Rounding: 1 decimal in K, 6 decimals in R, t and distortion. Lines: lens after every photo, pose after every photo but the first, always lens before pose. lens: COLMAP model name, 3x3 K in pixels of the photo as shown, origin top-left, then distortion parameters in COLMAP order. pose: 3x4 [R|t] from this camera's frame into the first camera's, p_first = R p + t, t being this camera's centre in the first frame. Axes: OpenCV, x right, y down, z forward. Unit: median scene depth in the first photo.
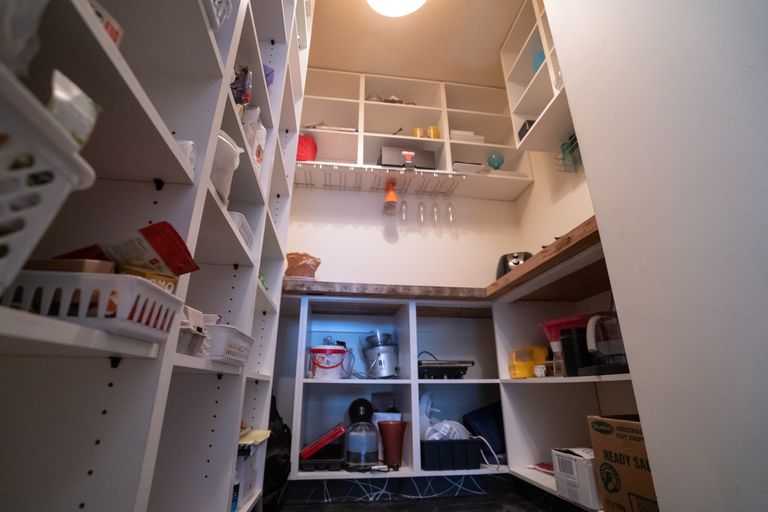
lens RADIAL K [[352.9, 0, 384.6], [0, 352.9, 257.5], [0, 0, 1]] dist [-0.043939, 0.003995]
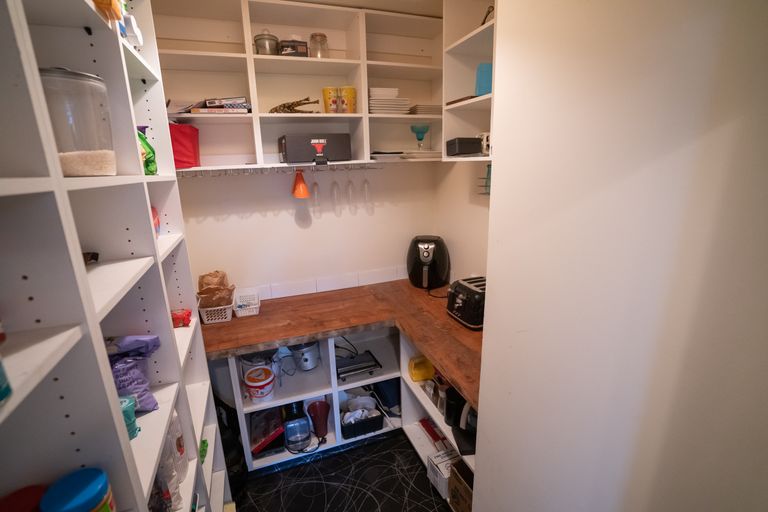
lens RADIAL K [[352.9, 0, 382.8], [0, 352.9, 255.5], [0, 0, 1]] dist [-0.043939, 0.003995]
pose [[0.973052, -0.081387, 0.215747, 0.013585], [-0.052727, 0.832318, 0.551785, -0.523202], [-0.224478, -0.548291, 0.805597, 0.145373]]
